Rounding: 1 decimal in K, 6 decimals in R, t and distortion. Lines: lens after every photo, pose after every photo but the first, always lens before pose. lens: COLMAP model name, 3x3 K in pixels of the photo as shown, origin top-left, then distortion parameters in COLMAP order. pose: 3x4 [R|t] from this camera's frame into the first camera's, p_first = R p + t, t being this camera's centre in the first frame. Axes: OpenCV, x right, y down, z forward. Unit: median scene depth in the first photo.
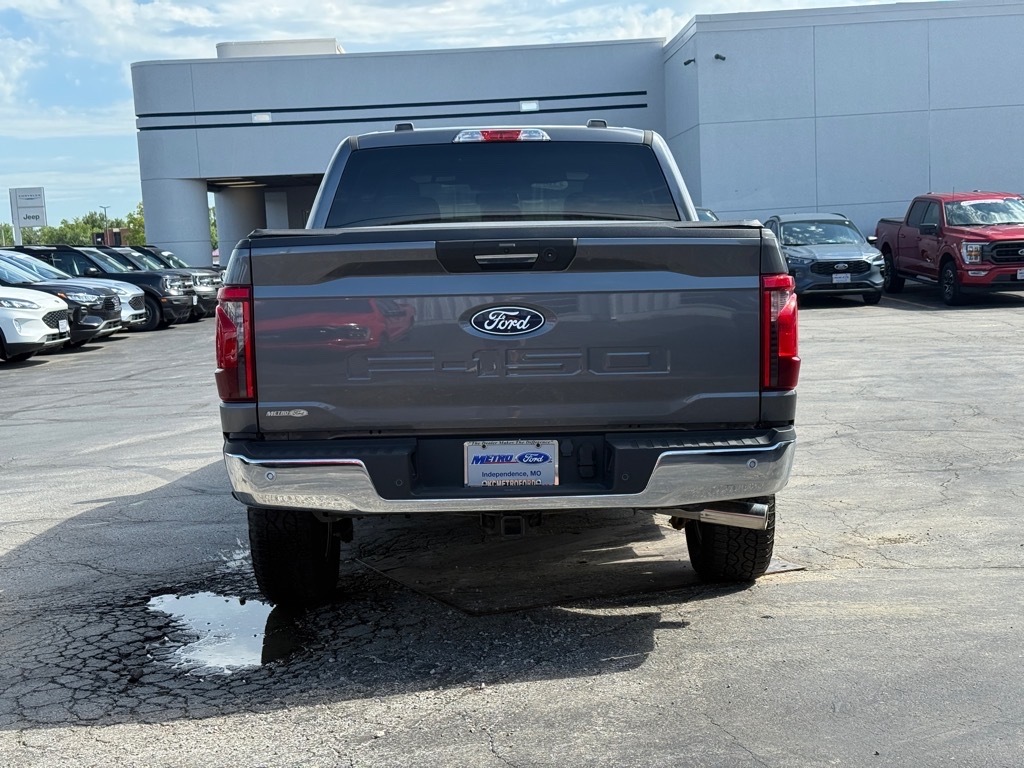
lens RADIAL K [[1417.0, 0, 512.6], [0, 1417.0, 389.5], [0, 0, 1]] dist [0.211389, -0.477044]
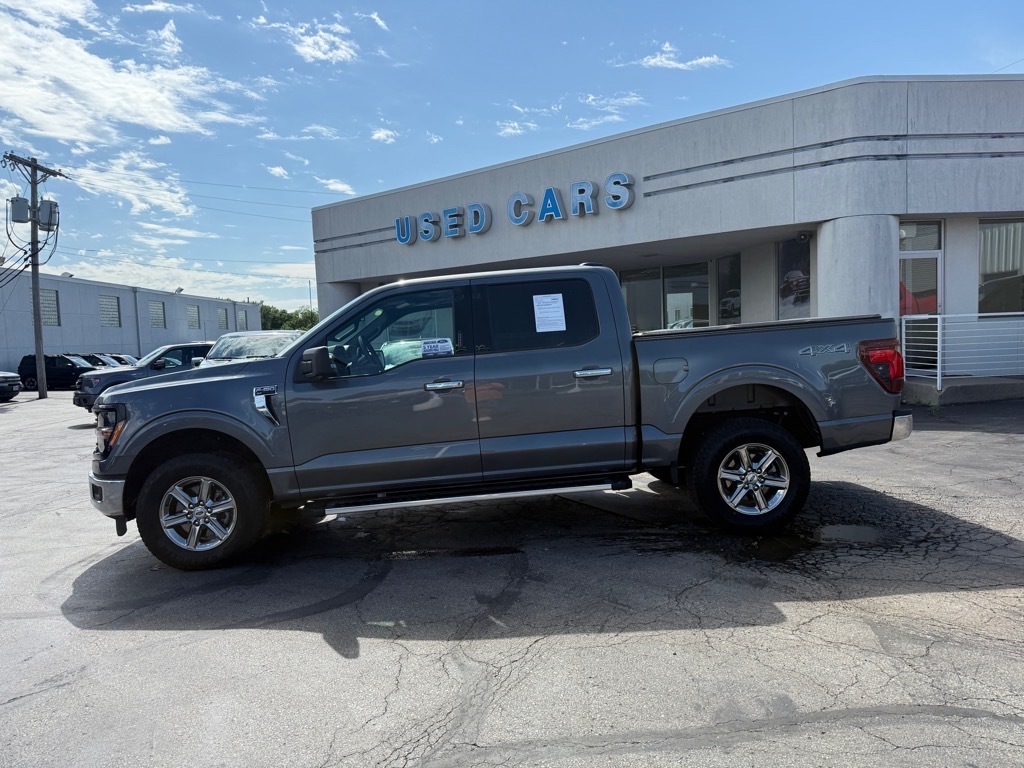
lens RADIAL K [[721.2, 0, 515.2], [0, 721.2, 388.9], [0, 0, 1]] dist [0.008592, -0.018629]
pose [[-0.042531, -0.025932, 0.998759, -1.056271], [0.151396, 0.987952, 0.032098, -0.100623], [-0.987558, 0.152574, -0.038092, 1.359302]]
